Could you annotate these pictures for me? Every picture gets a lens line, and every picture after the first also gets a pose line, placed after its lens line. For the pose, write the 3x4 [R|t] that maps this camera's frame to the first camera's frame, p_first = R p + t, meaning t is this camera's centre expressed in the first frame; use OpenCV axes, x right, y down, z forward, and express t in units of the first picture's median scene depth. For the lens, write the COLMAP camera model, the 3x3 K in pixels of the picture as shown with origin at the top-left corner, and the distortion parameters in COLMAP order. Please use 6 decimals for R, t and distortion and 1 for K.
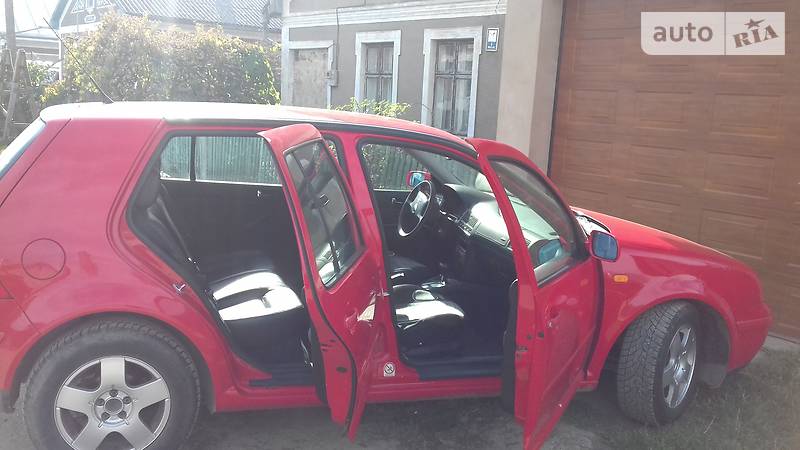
lens RADIAL K [[750.7, 0, 400.0], [0, 750.7, 225.0], [0, 0, 1]] dist [0.105910, -0.201366]
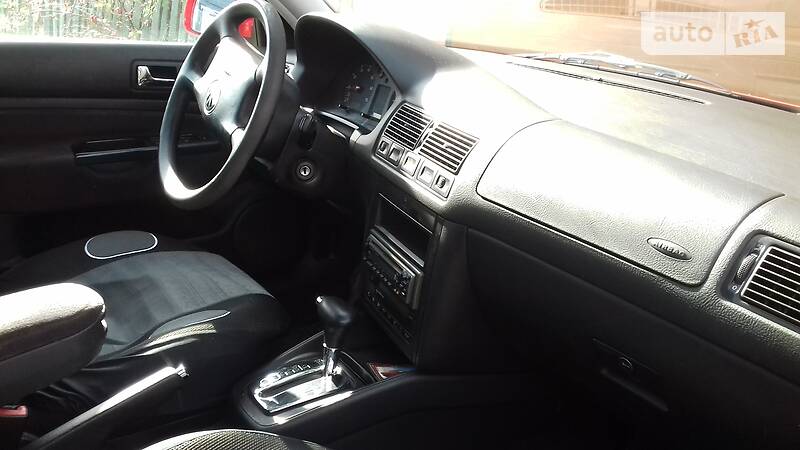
lens RADIAL K [[750.7, 0, 400.0], [0, 750.7, 225.0], [0, 0, 1]] dist [0.105910, -0.201366]
pose [[0.970949, -0.082884, 0.224472, 0.020500], [0.045967, 0.985229, 0.164955, -0.019895], [-0.234829, -0.149844, 0.960418, 0.701429]]
